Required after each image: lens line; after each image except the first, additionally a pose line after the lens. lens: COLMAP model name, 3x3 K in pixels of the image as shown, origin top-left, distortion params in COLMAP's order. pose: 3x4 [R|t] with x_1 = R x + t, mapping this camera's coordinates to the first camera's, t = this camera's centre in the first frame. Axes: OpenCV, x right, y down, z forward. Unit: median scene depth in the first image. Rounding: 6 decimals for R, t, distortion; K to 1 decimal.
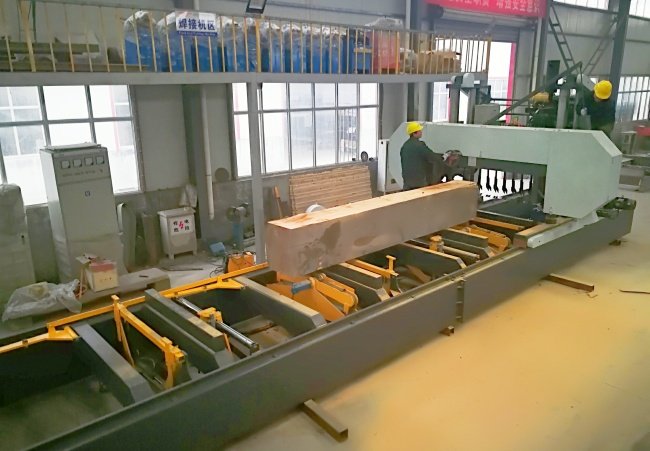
lens RADIAL K [[521.3, 0, 324.8], [0, 521.3, 227.2], [0, 0, 1]] dist [0.027842, -0.017523]
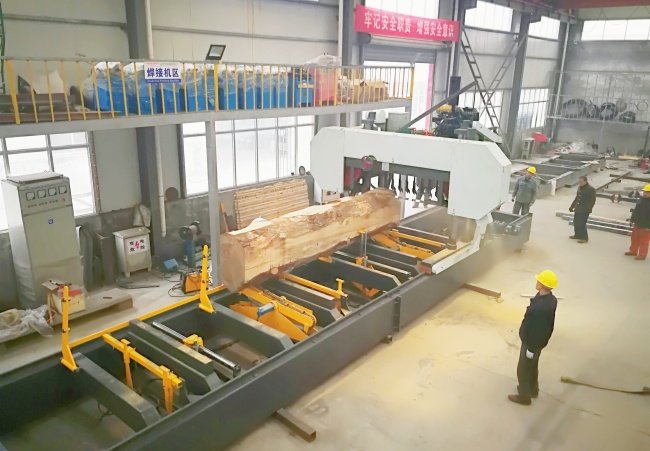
lens RADIAL K [[521.3, 0, 325.1], [0, 521.3, 224.5], [0, 0, 1]] dist [0.027842, -0.017523]
pose [[0.988097, -0.013379, 0.153252, -0.071493], [0.009824, 0.999665, 0.023928, -0.080267], [-0.153521, -0.022138, 0.987897, -0.129170]]
